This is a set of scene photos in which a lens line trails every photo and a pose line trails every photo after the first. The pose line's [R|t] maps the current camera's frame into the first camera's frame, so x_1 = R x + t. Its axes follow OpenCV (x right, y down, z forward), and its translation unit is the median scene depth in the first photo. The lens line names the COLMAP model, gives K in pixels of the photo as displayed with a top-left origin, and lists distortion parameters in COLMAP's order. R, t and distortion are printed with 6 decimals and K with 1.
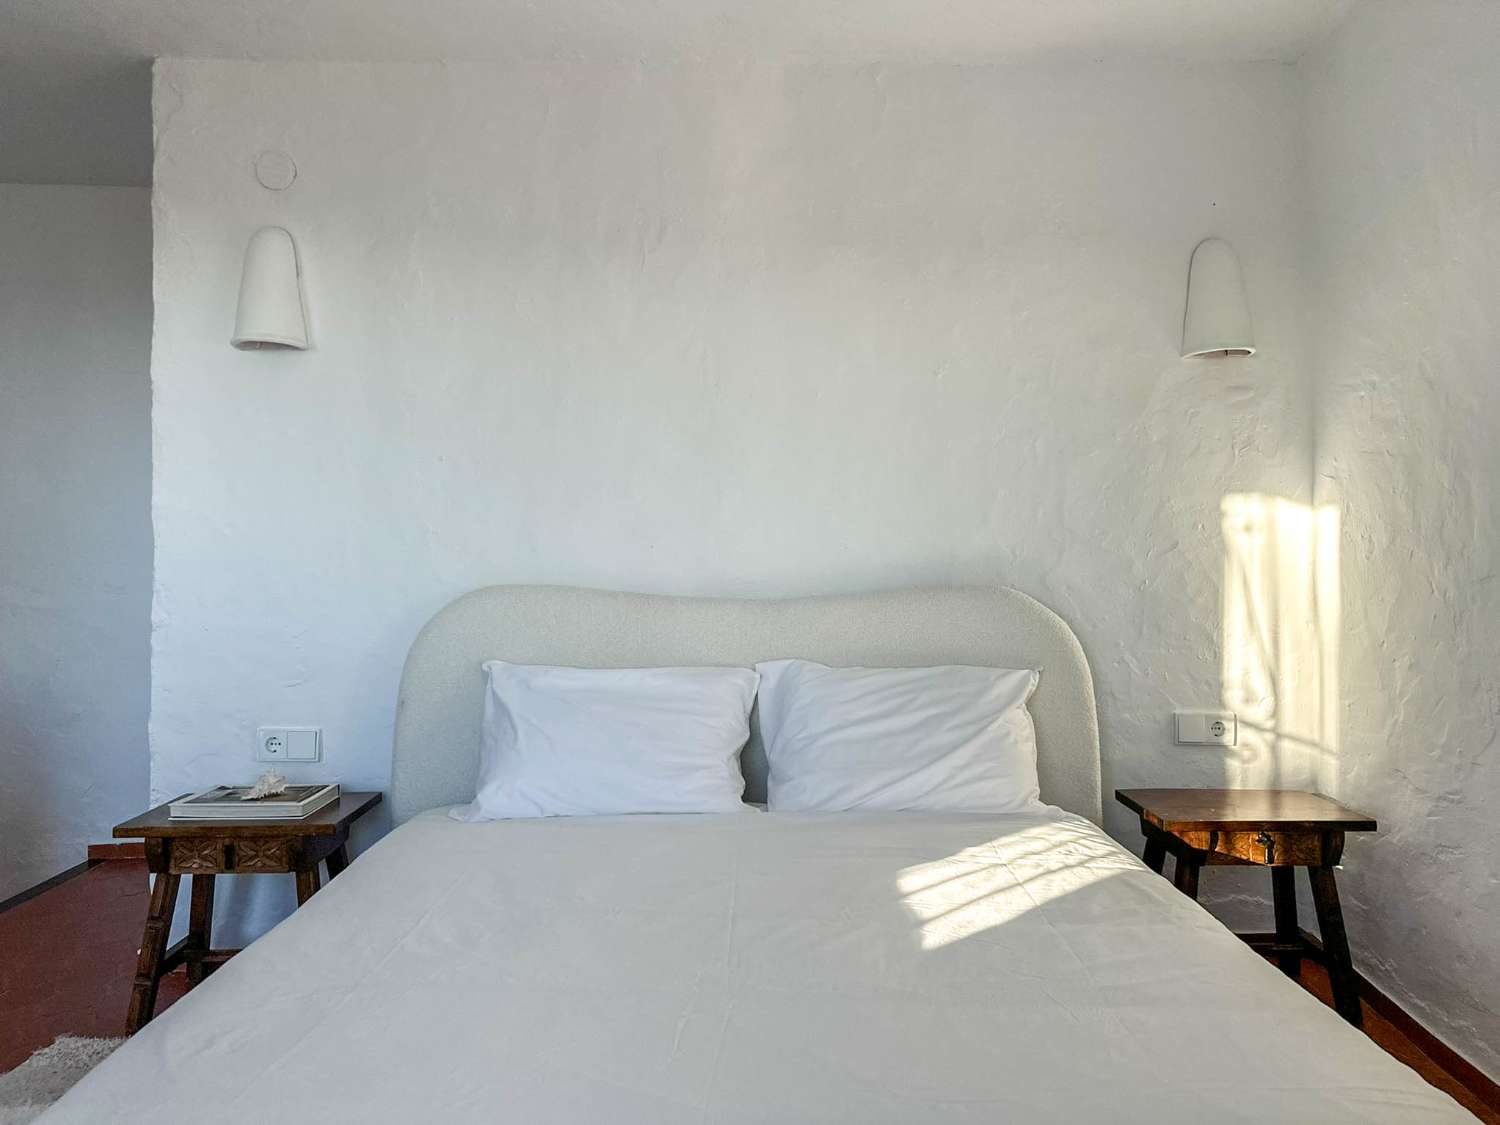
lens RADIAL K [[1057.3, 0, 756.0], [0, 1057.3, 561.8], [0, 0, 1]] dist [0.107165, -0.184578]
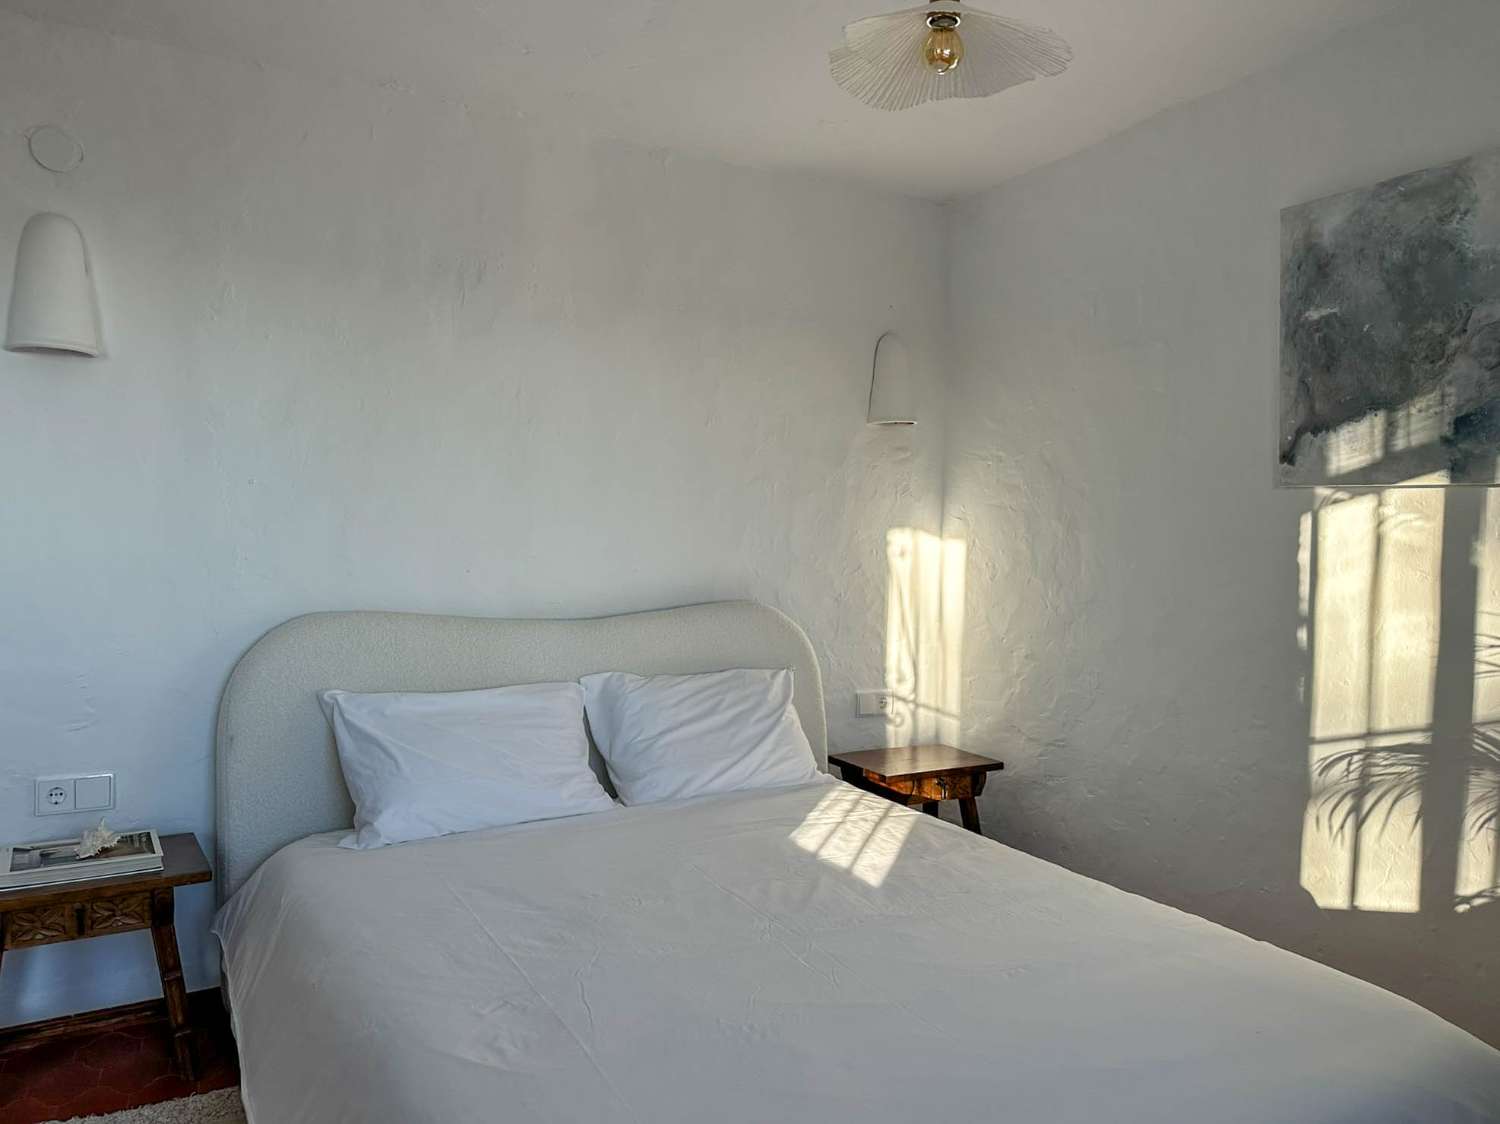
lens RADIAL K [[1086.8, 0, 751.9], [0, 1086.8, 578.7], [0, 0, 1]] dist [0.114414, -0.167004]
pose [[0.861268, -0.010901, 0.508034, -0.437706], [-0.016477, 0.998645, 0.049361, -0.070265], [-0.507884, -0.050884, 0.859921, -0.088798]]
